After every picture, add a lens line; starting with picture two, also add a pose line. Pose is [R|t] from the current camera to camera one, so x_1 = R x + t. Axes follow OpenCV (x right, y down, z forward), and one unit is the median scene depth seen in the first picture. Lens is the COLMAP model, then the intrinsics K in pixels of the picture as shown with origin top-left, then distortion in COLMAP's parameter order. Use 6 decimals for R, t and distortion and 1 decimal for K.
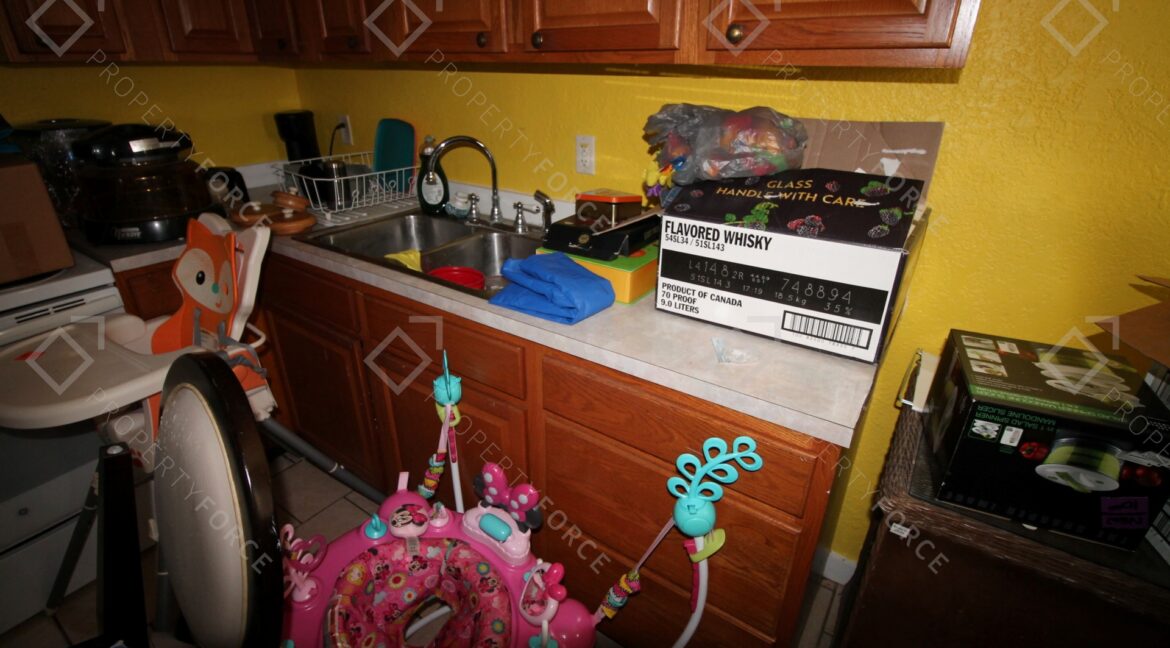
lens RADIAL K [[548.3, 0, 576.7], [0, 548.3, 319.2], [0, 0, 1]] dist [-0.003838, -0.009803]
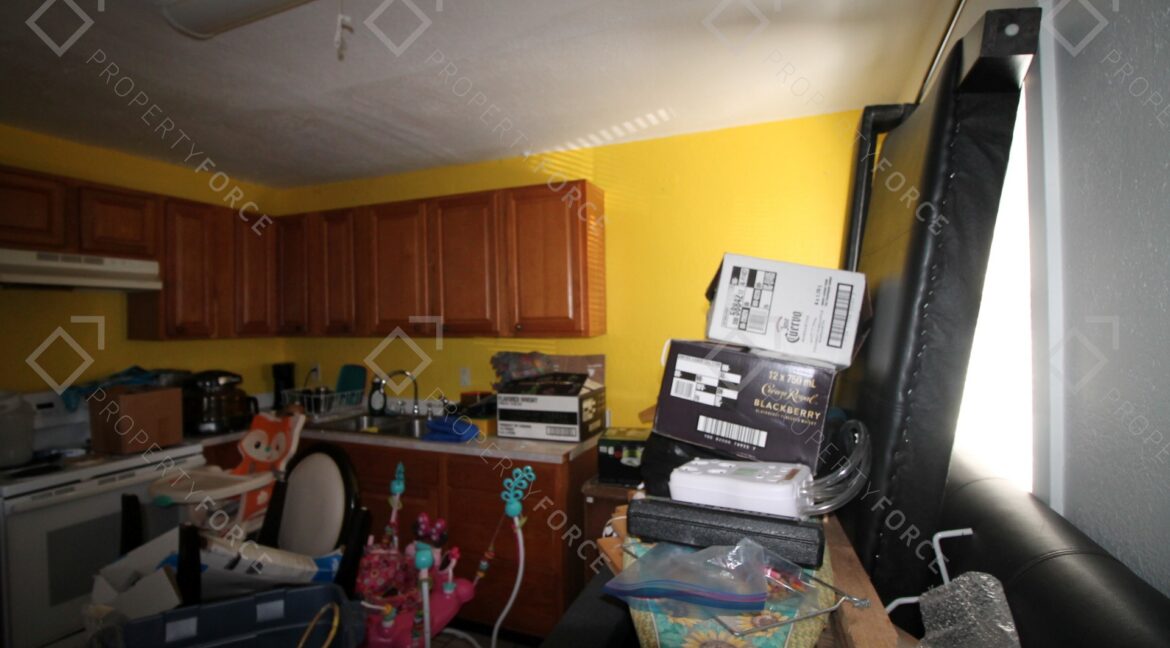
lens RADIAL K [[548.3, 0, 580.8], [0, 548.3, 321.7], [0, 0, 1]] dist [-0.003838, -0.009803]
pose [[0.976350, -0.021252, 0.215147, 0.001463], [0.109029, 0.907740, -0.405117, 0.418967], [-0.186688, 0.418994, 0.888590, -1.050751]]
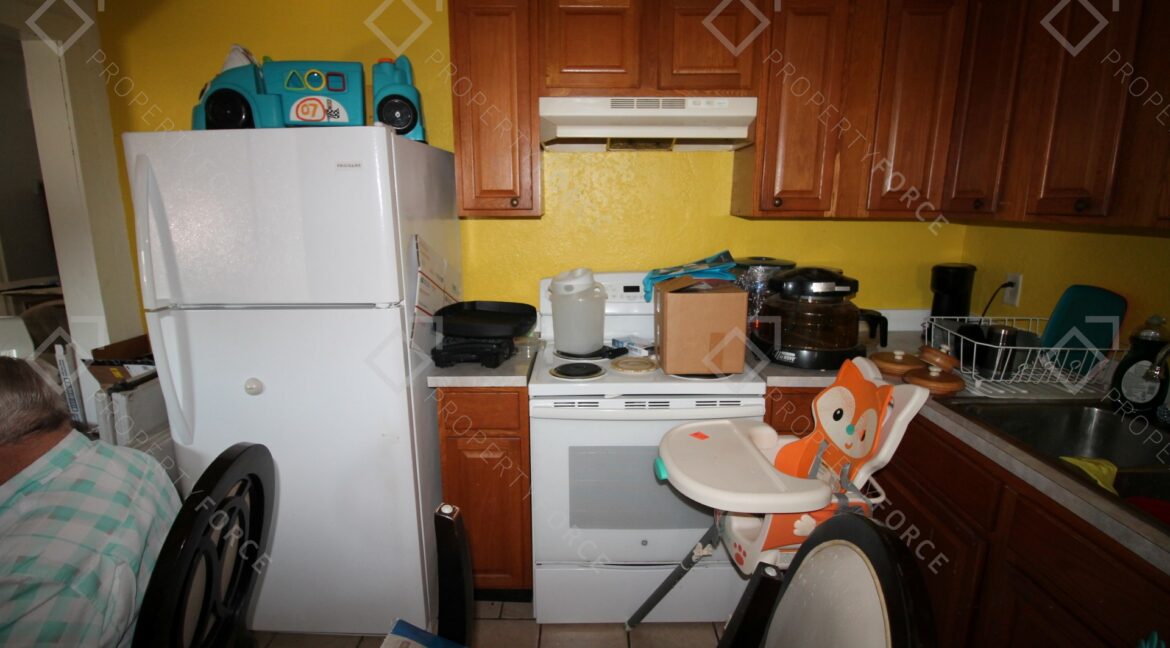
lens RADIAL K [[548.3, 0, 576.9], [0, 548.3, 318.4], [0, 0, 1]] dist [-0.003838, -0.009803]
pose [[0.556606, 0.163884, -0.814451, -0.141346], [-0.346229, 0.936916, -0.048091, -0.024450], [0.755192, 0.308755, 0.578235, -0.043024]]
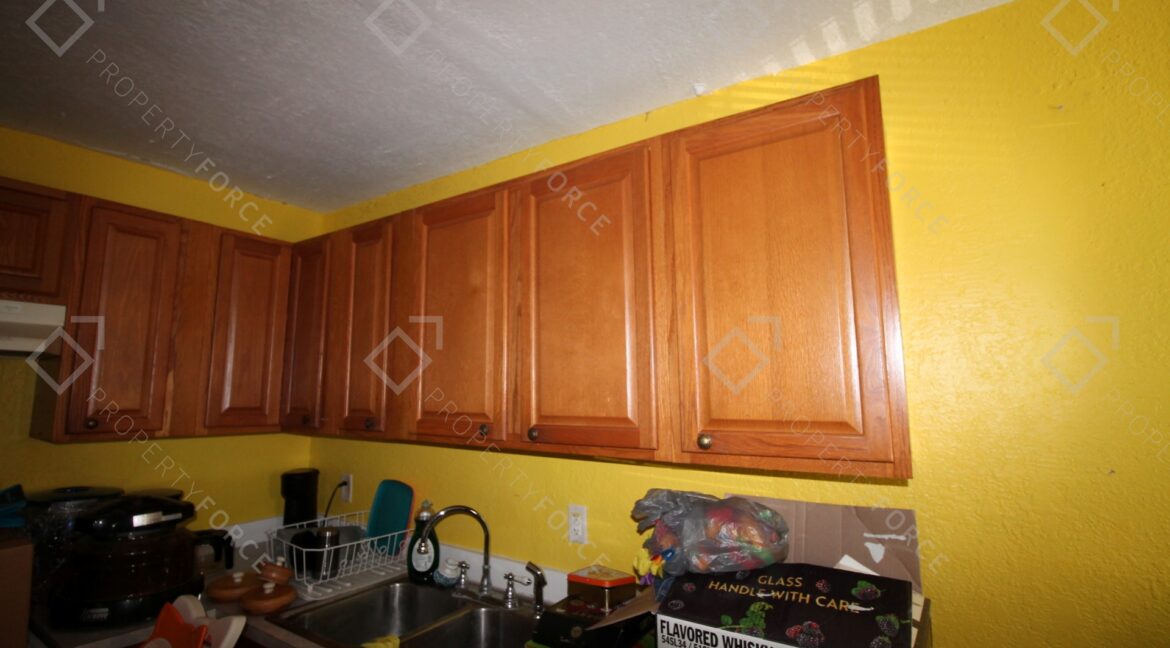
lens RADIAL K [[548.3, 0, 574.8], [0, 548.3, 321.0], [0, 0, 1]] dist [-0.003838, -0.009803]
pose [[0.999946, -0.007745, 0.006906, 0.007668], [0.010237, 0.845096, -0.534517, -0.085559], [-0.001697, 0.534559, 0.845130, -0.071734]]
